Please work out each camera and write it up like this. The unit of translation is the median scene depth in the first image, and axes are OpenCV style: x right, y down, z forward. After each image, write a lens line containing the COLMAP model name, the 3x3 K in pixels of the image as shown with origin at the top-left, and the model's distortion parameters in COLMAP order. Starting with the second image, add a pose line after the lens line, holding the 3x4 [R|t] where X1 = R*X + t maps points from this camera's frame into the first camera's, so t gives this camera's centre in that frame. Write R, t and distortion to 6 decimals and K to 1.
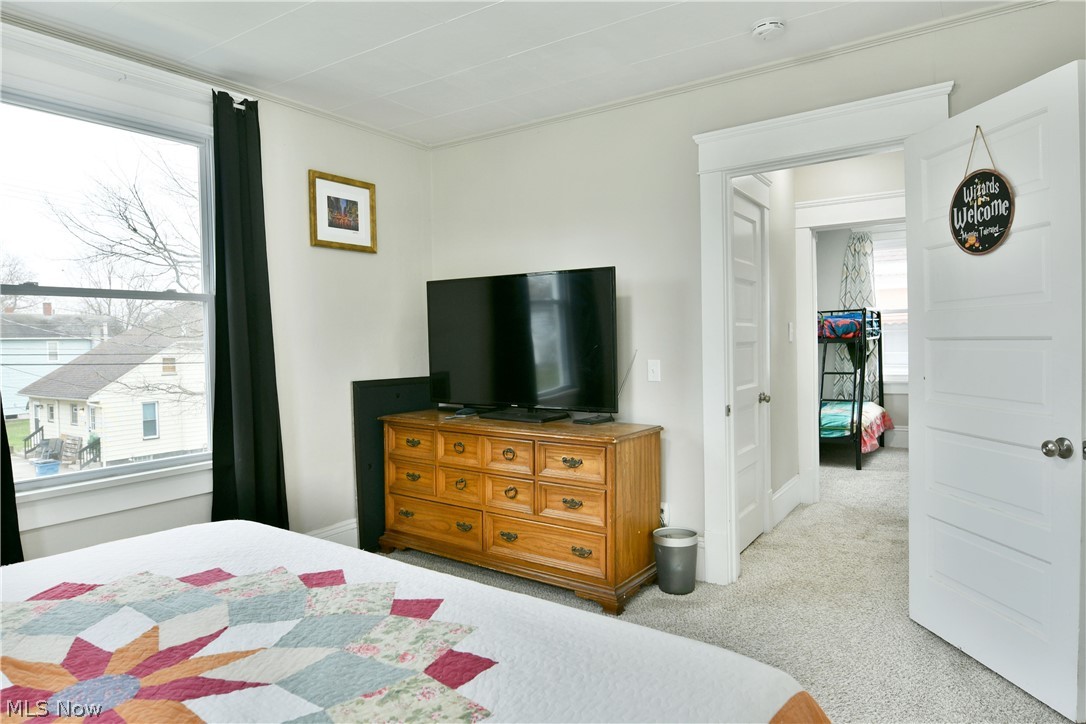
lens RADIAL K [[654.7, 0, 536.1], [0, 654.7, 357.6], [0, 0, 1]] dist [-0.015572, -0.002454]
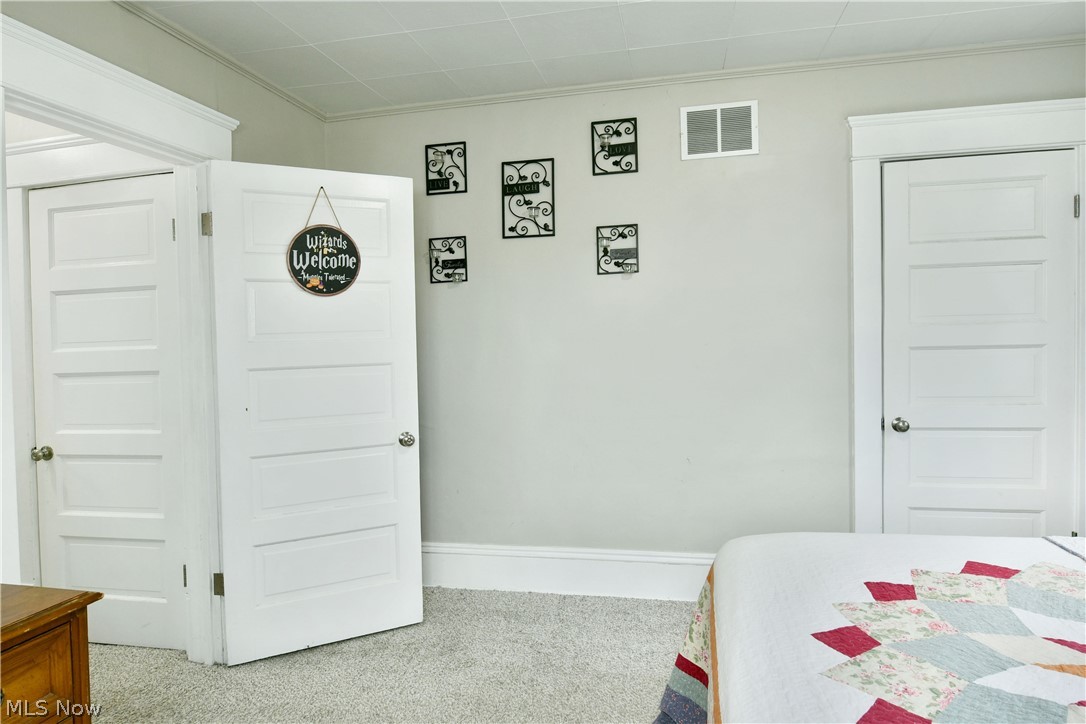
lens RADIAL K [[654.7, 0, 536.1], [0, 654.7, 357.6], [0, 0, 1]] dist [-0.015572, -0.002454]
pose [[-0.379996, 0.002670, 0.924984, -0.569038], [0.059672, 0.997984, 0.021633, -0.049996], [-0.923061, 0.063416, -0.379389, 1.118117]]
